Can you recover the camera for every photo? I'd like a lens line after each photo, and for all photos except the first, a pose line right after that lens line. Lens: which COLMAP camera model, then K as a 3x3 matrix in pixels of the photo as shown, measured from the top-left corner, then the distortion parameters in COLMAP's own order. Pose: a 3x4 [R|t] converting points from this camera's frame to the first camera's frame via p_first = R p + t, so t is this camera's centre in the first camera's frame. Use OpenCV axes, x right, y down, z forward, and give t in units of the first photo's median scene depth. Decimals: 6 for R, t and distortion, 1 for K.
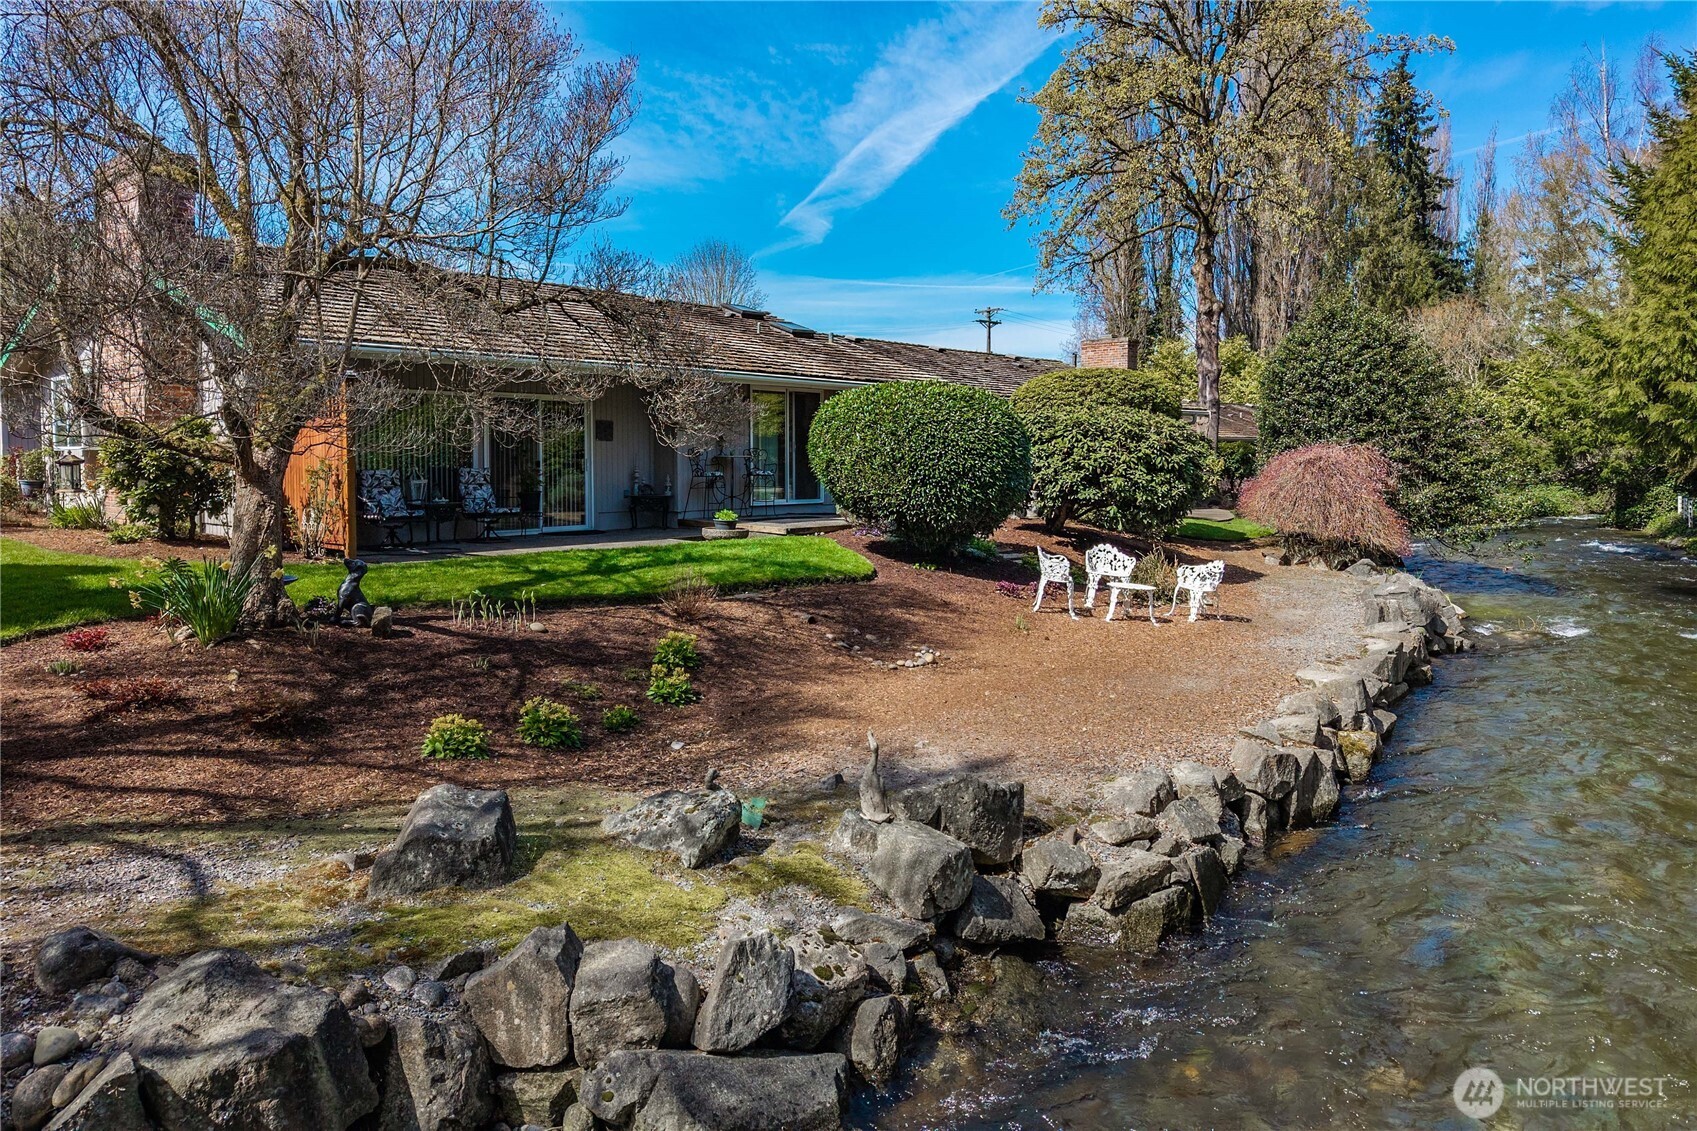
lens RADIAL K [[1178.7, 0, 856.3], [0, 1178.7, 430.0], [0, 0, 1]] dist [0.005406, -0.005714]
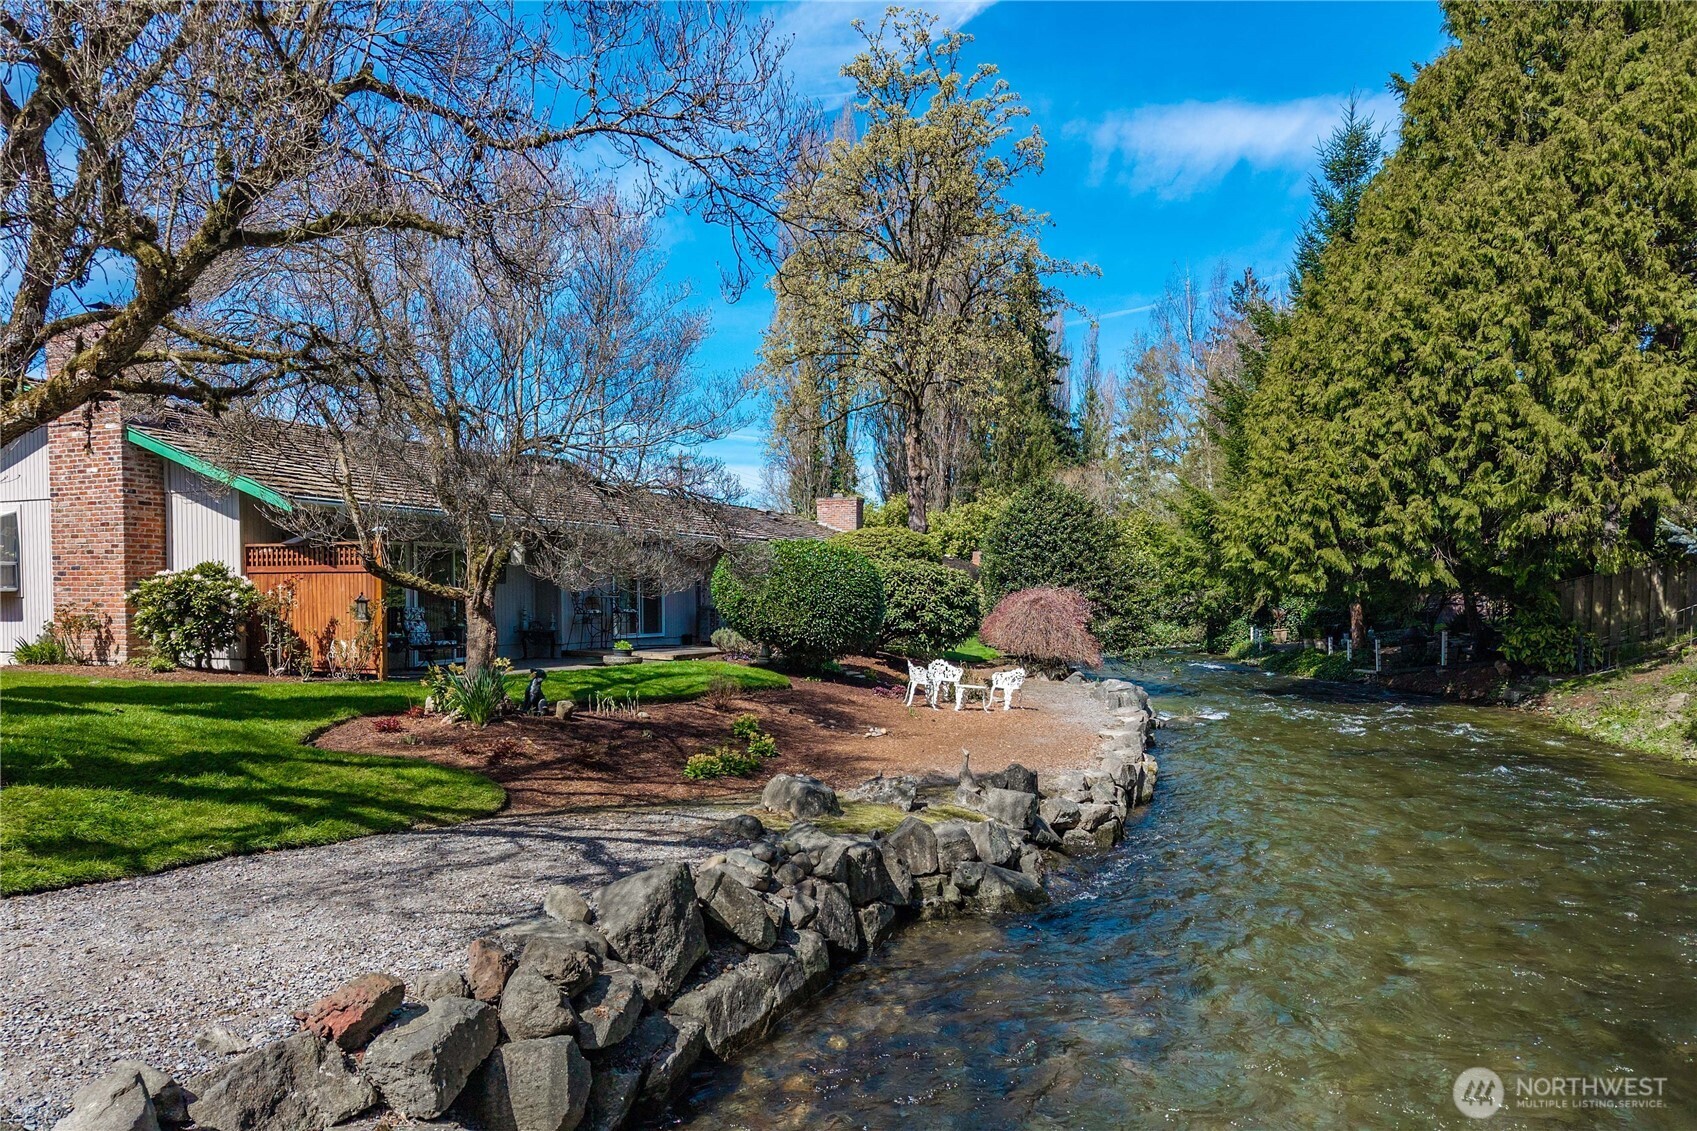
lens RADIAL K [[1178.7, 0, 847.9], [0, 1178.7, 571.1], [0, 0, 1]] dist [0.005406, -0.005714]
pose [[0.955215, 0.004951, 0.295871, -0.216089], [-0.004657, 0.999988, -0.001700, -0.003708], [-0.295875, 0.000246, 0.955227, -0.214208]]
